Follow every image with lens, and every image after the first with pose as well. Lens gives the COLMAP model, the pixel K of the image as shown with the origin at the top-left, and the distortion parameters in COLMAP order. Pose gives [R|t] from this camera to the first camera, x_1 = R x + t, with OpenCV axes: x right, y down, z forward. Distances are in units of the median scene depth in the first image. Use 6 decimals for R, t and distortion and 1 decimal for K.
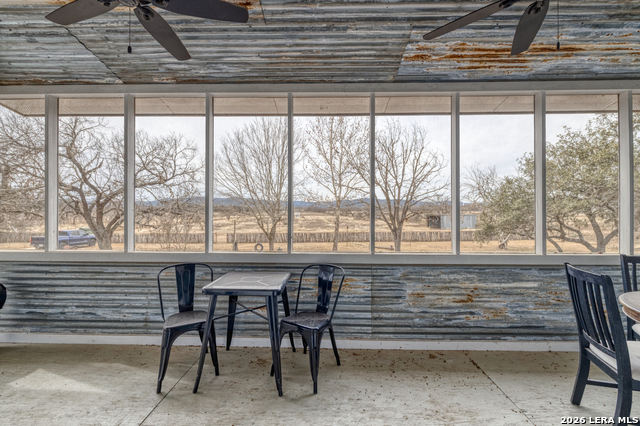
lens RADIAL K [[274.3, 0, 320.8], [0, 274.3, 209.6], [0, 0, 1]] dist [0.000034, 0.000068]
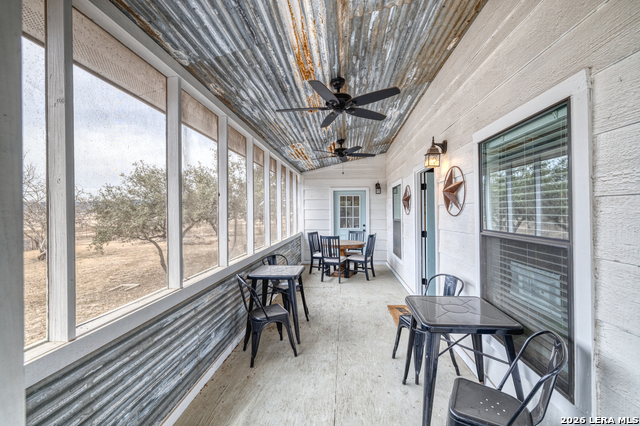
lens RADIAL K [[274.3, 0, 320.8], [0, 274.3, 209.6], [0, 0, 1]] dist [0.000034, 0.000068]
pose [[0.051645, 0.005387, 0.998651, -1.437171], [0.006411, 0.999963, -0.005726, -0.052033], [-0.998645, 0.006699, 0.051609, 0.580693]]
